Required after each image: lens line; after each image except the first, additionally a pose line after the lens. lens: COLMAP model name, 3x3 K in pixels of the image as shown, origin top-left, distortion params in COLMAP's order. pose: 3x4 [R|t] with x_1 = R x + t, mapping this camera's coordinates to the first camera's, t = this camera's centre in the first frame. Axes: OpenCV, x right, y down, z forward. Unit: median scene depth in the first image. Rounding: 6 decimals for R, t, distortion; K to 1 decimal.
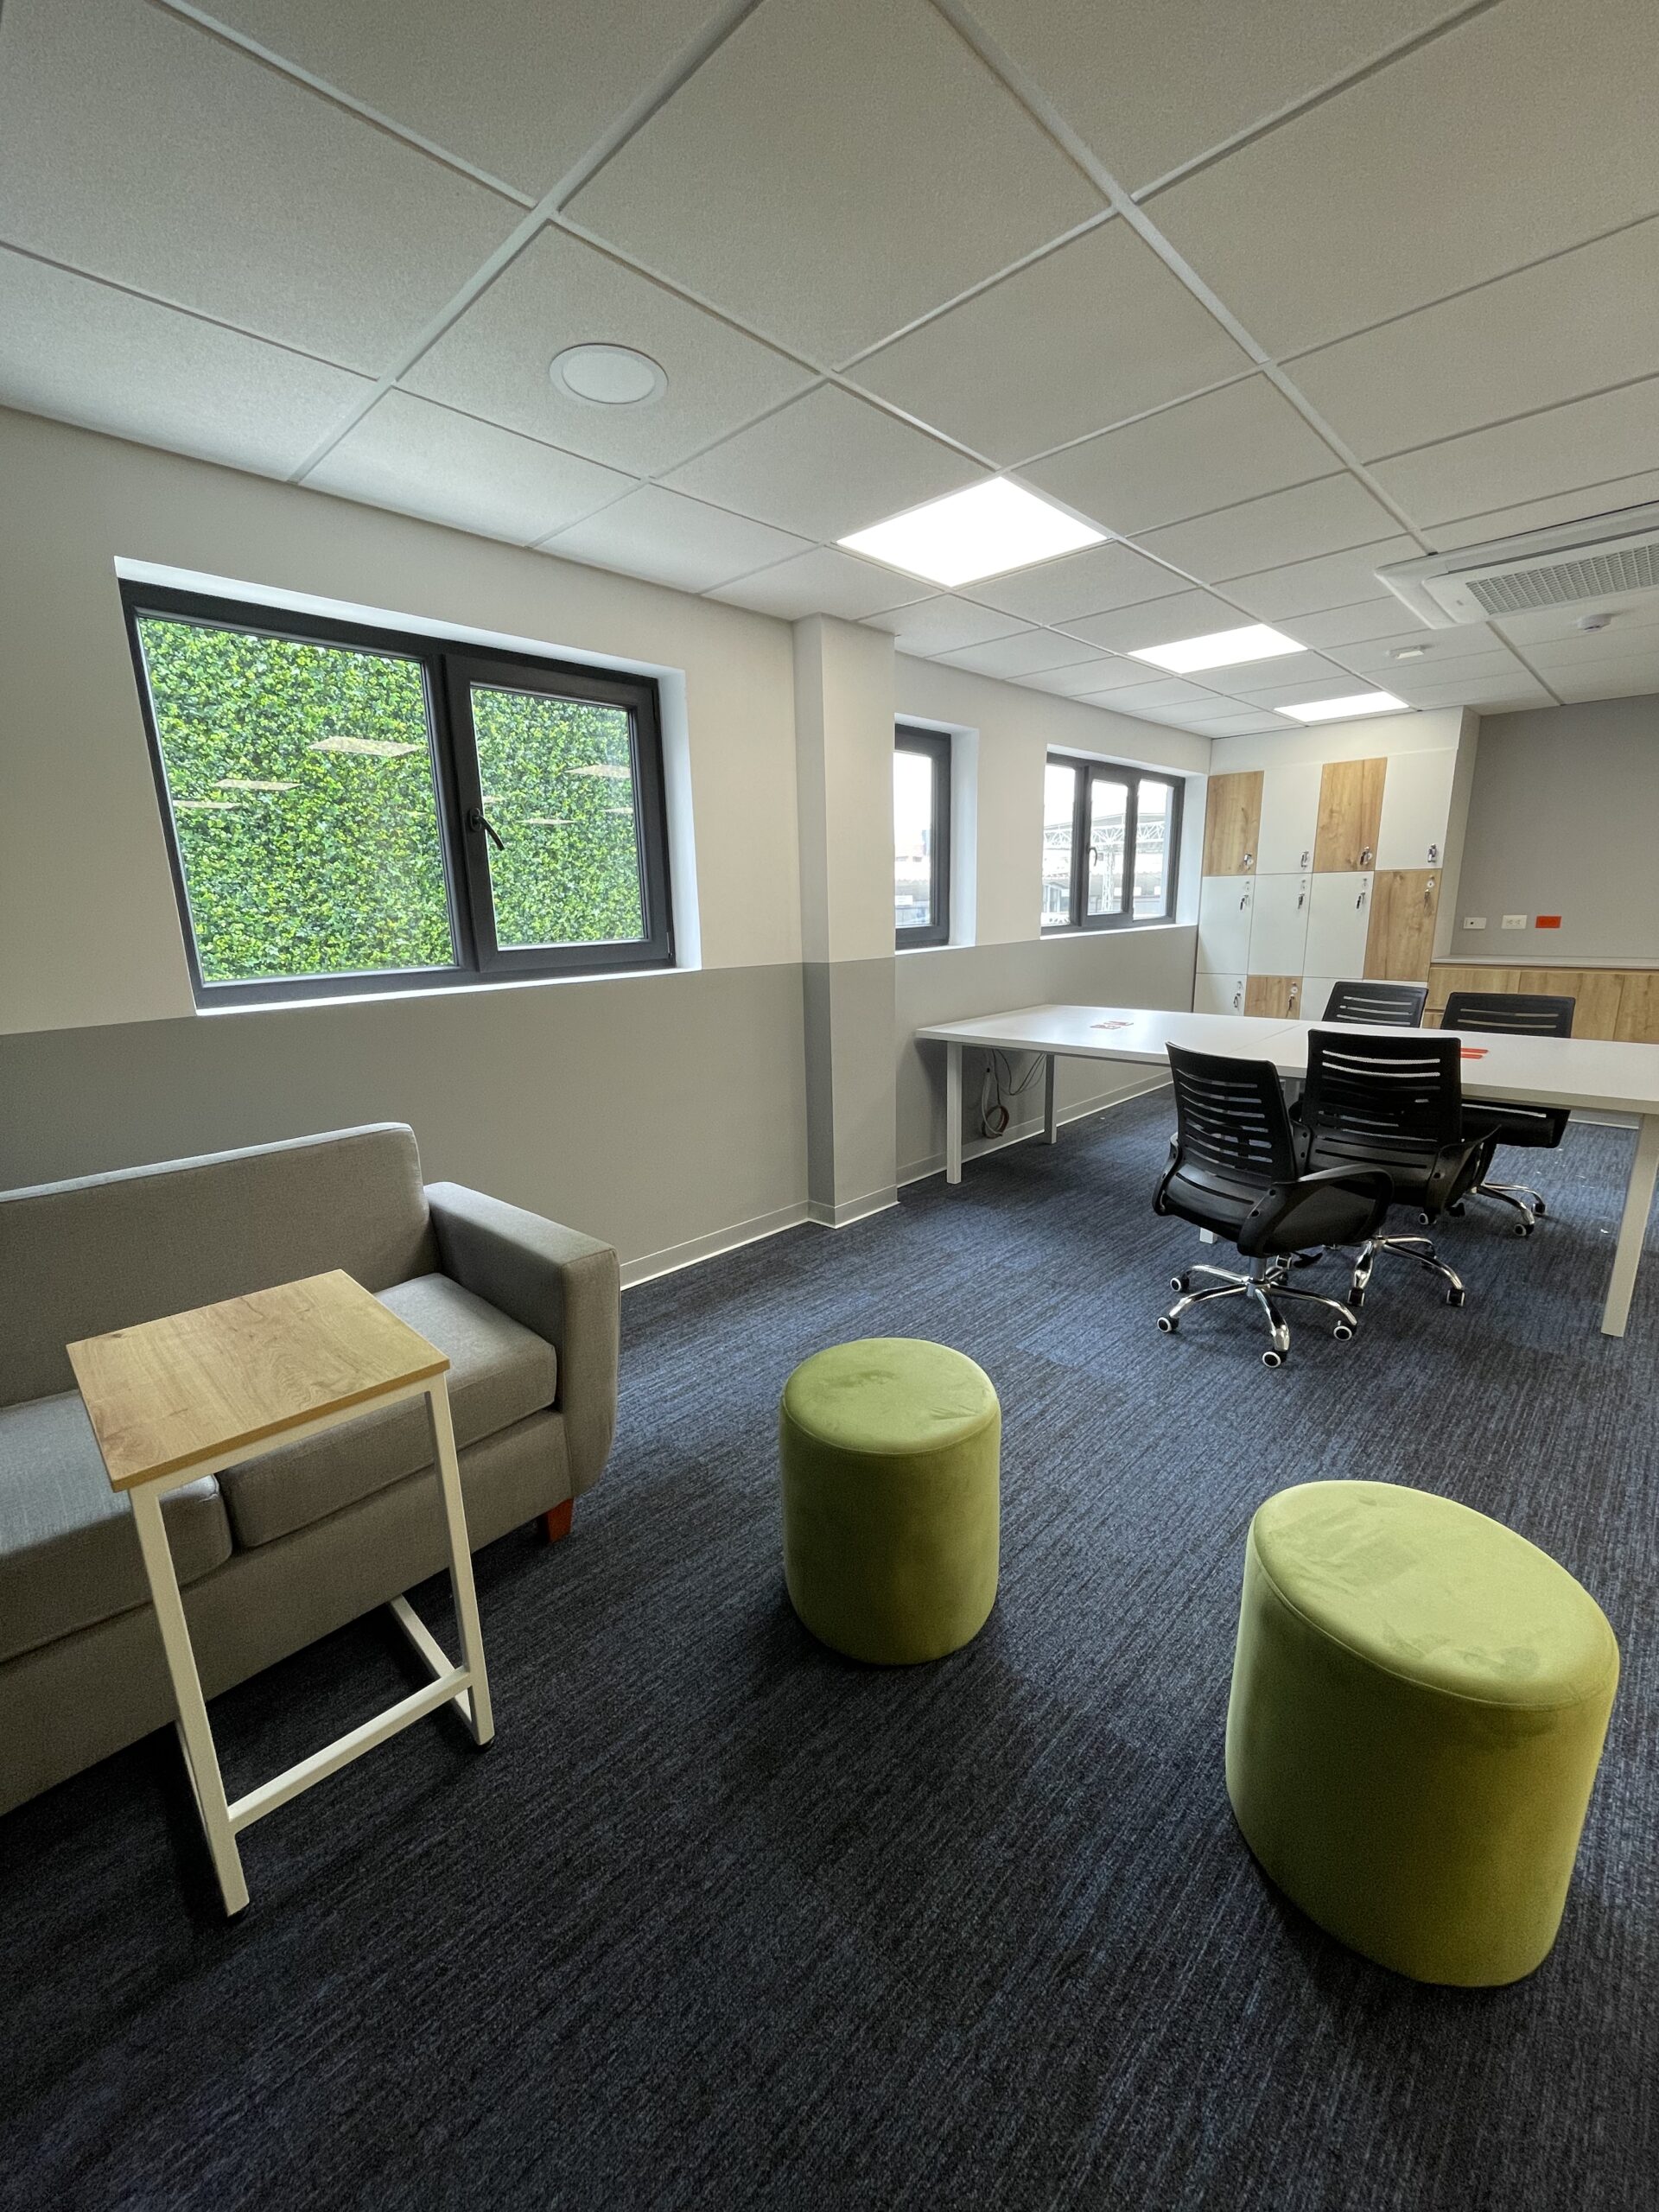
lens RADIAL K [[889.6, 0, 827.0], [0, 889.6, 1106.3], [0, 0, 1]] dist [-0.007310, 0.000869]
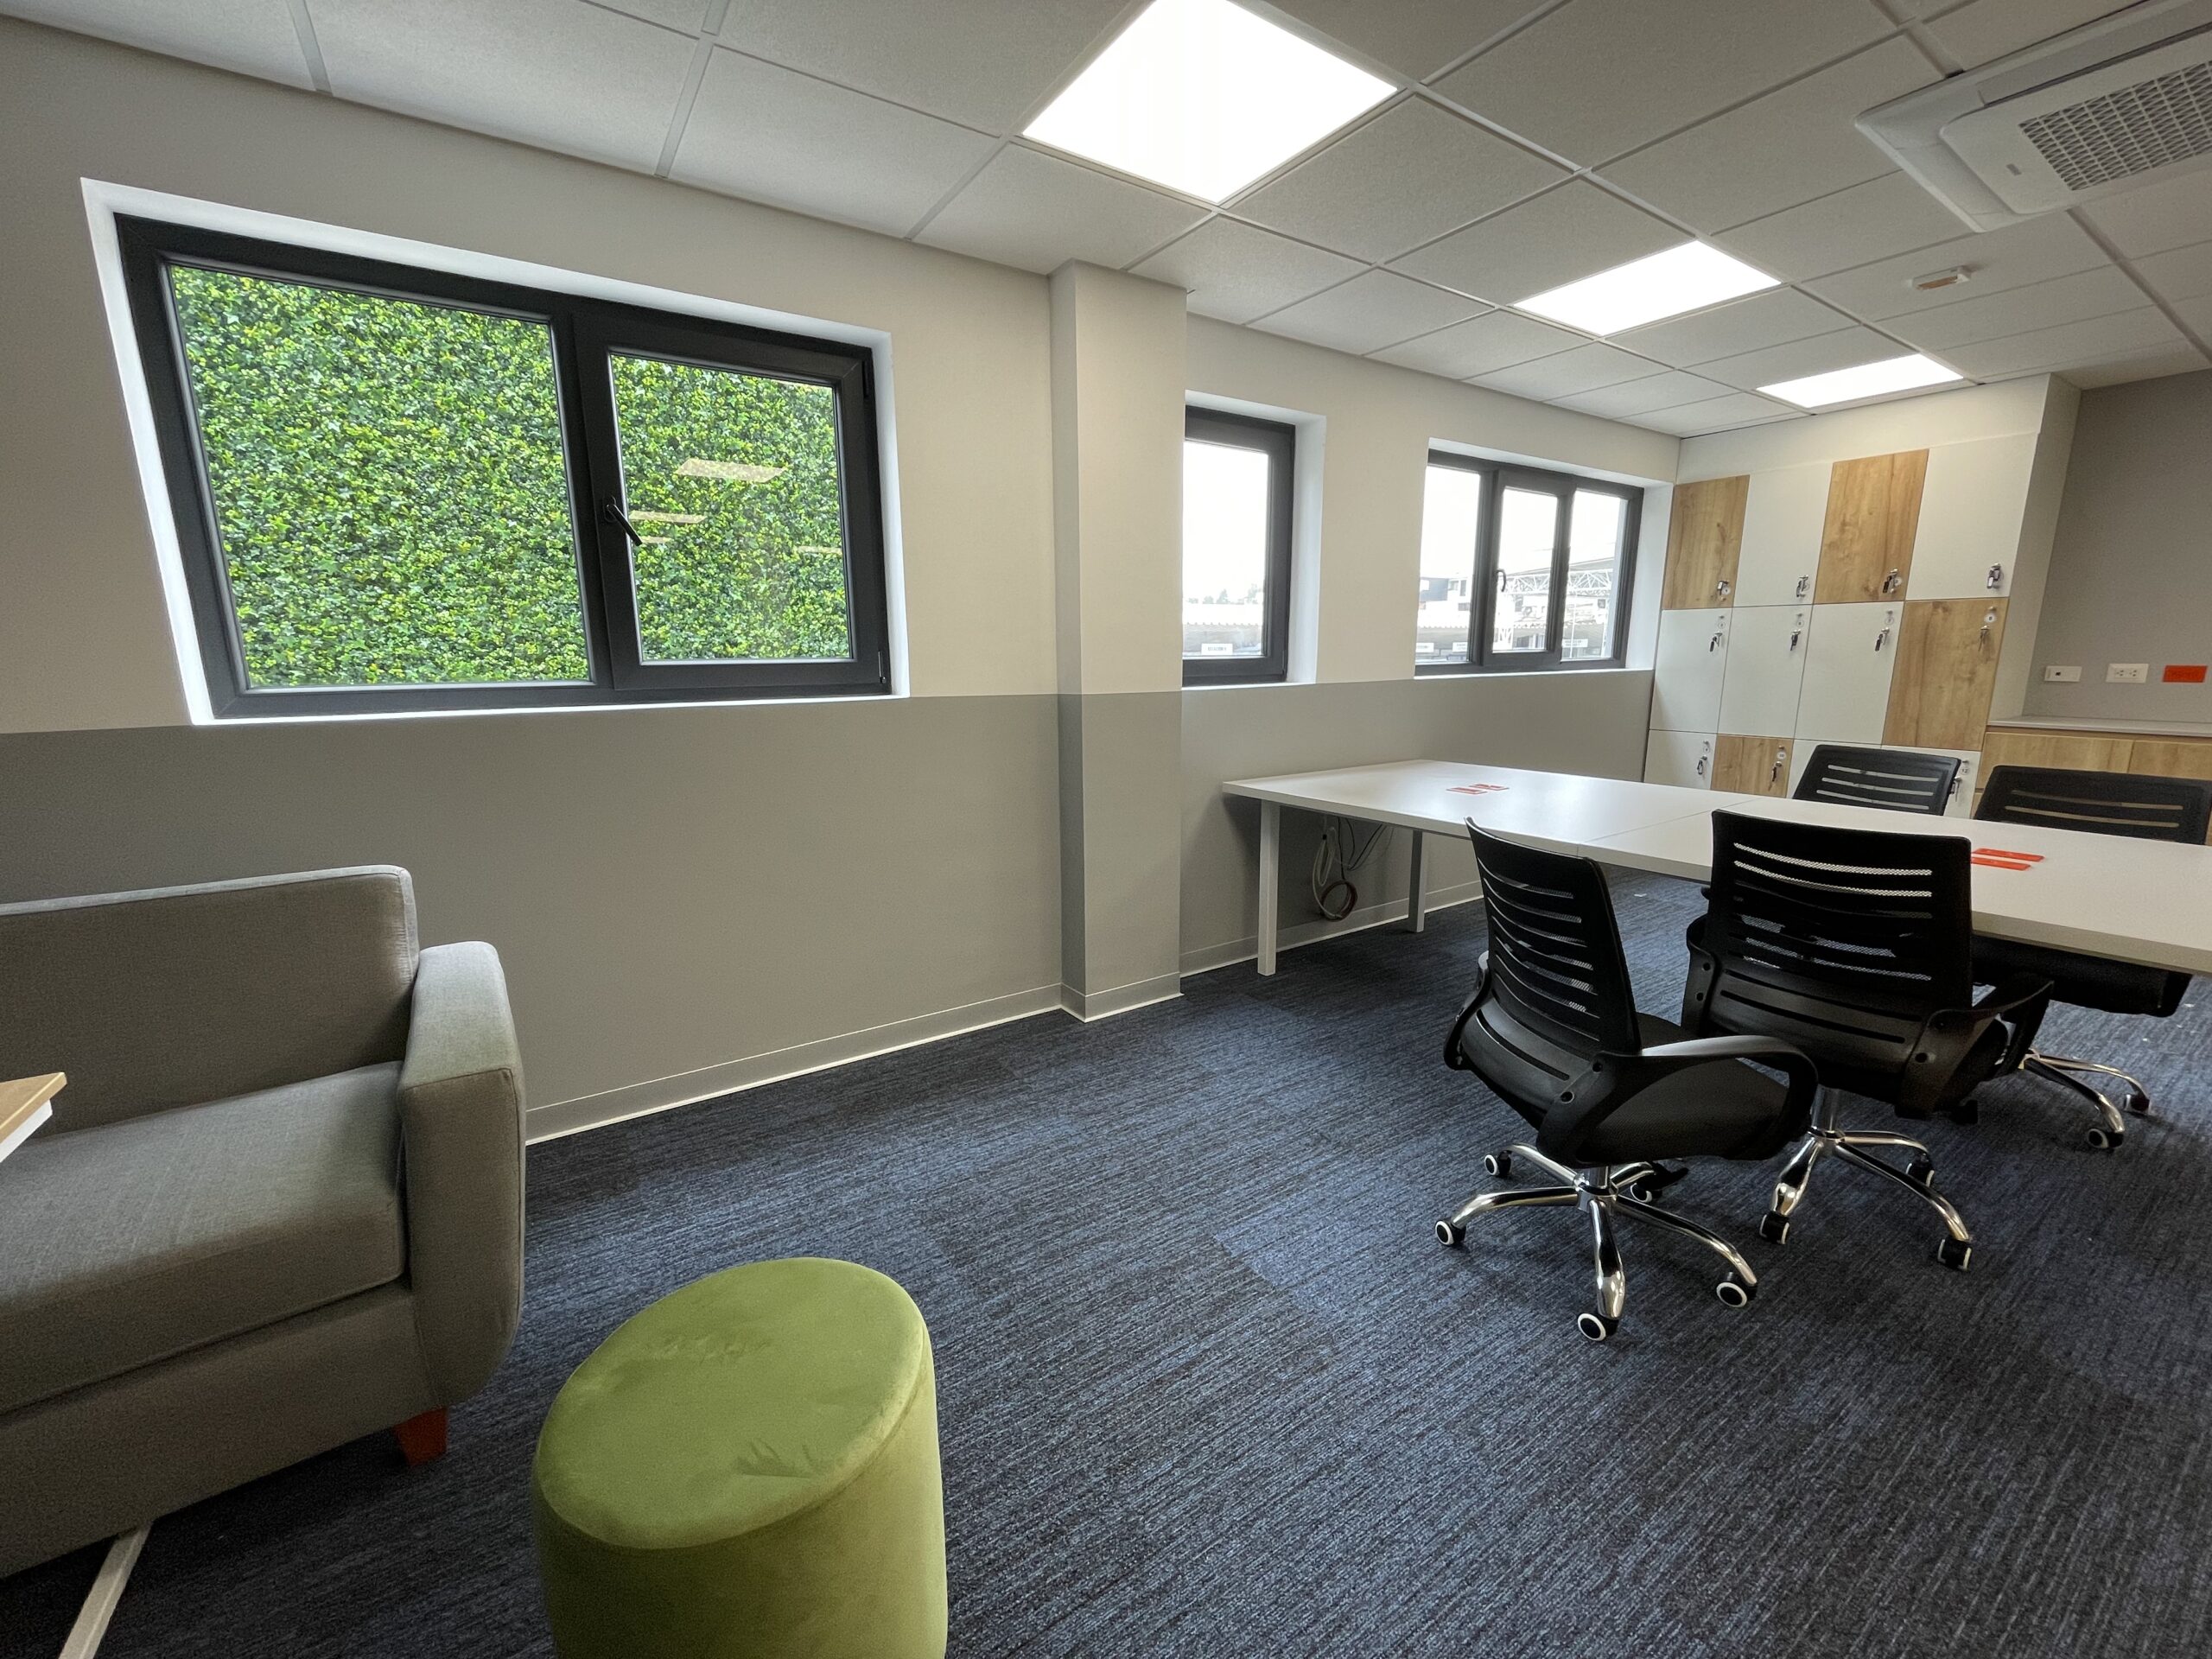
lens RADIAL K [[889.6, 0, 1110.9], [0, 889.6, 825.6], [0, 0, 1]] dist [-0.007310, 0.000869]
pose [[0.976757, 0.057496, -0.206496, 0.205398], [-0.063585, 0.997712, -0.022970, -0.026500], [0.204703, 0.035566, 0.978178, 0.223022]]
